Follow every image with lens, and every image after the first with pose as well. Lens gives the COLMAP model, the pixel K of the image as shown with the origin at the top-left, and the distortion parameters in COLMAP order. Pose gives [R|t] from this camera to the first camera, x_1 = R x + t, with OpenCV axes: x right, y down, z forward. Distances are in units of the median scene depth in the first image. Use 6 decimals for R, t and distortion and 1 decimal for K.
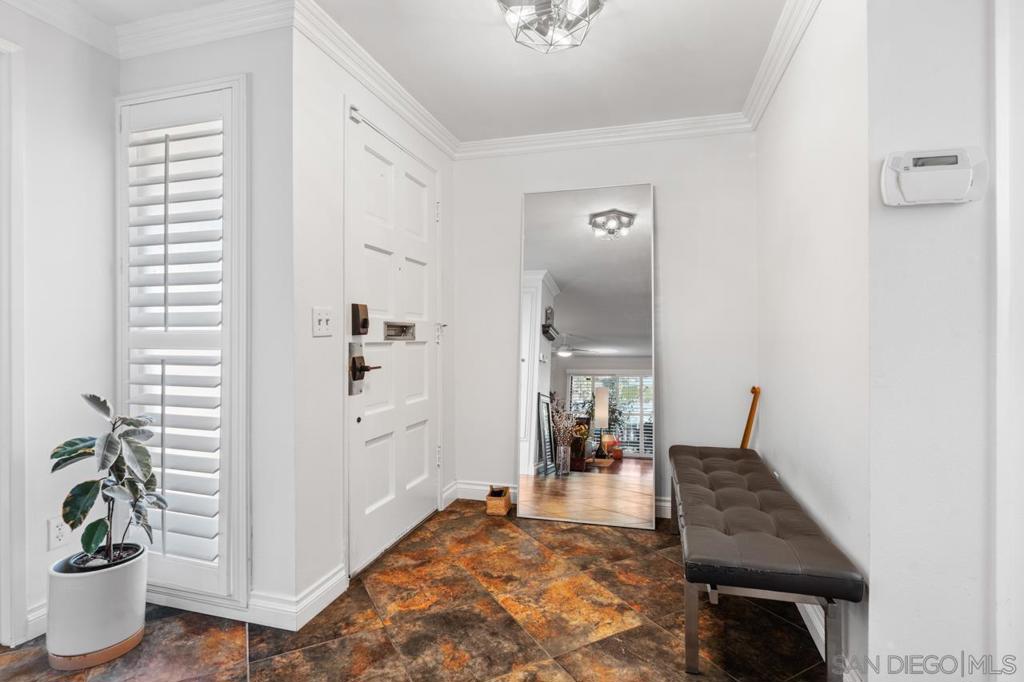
lens RADIAL K [[505.1, 0, 507.9], [0, 505.1, 329.9], [0, 0, 1]] dist [0.004130, -0.000027]
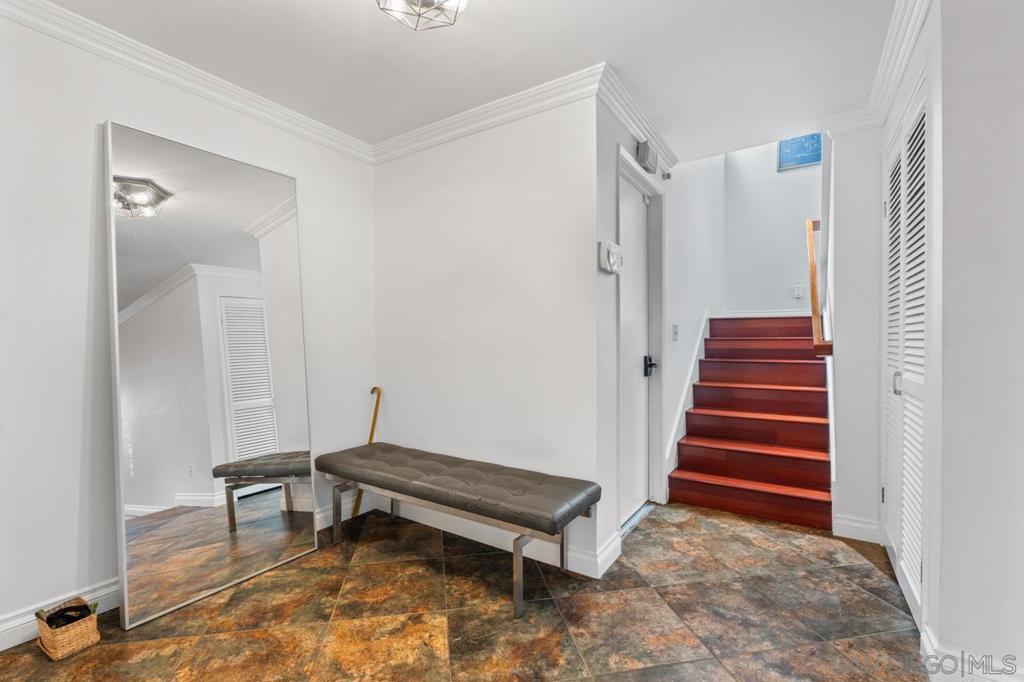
lens RADIAL K [[451.7, 0, 507.3], [0, 451.7, 339.5], [0, 0, 1]] dist [-0.006874, 0.000797]
pose [[0.305243, 0.004186, 0.952265, -0.415111], [-0.006800, 0.999974, -0.002216, 0.002600], [-0.952250, -0.005799, 0.305264, 0.415946]]
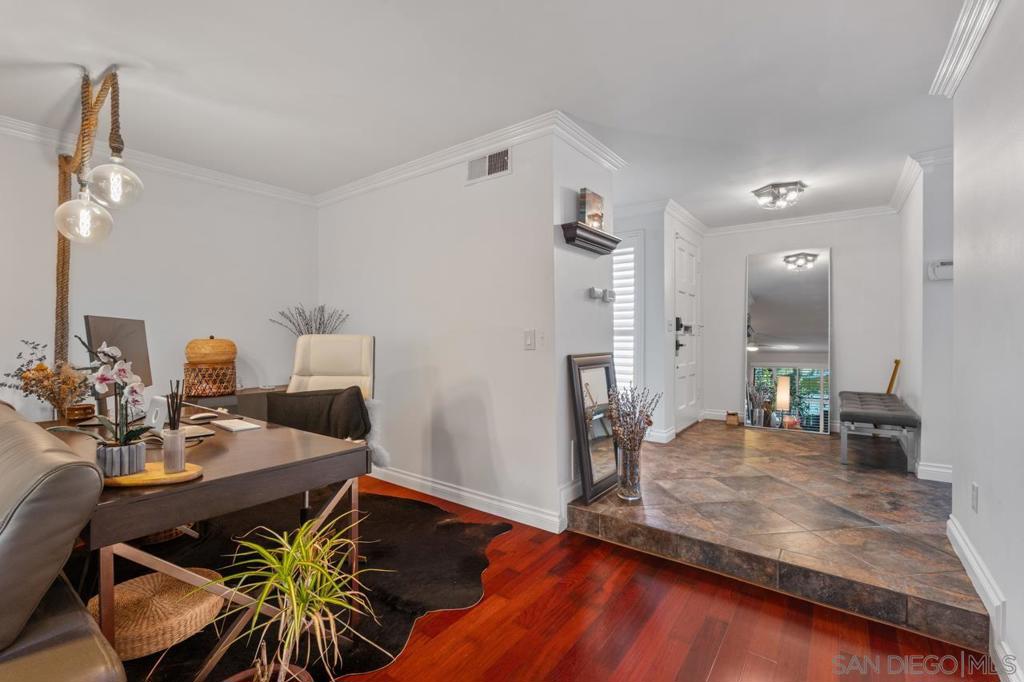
lens RADIAL K [[451.7, 0, 503.4], [0, 451.7, 341.8], [0, 0, 1]] dist [-0.006874, 0.000797]
pose [[0.936950, 0.002095, -0.349458, -0.270243], [0.005082, 0.999795, 0.019622, 0.013500], [0.349427, -0.020161, 0.936747, -1.018410]]
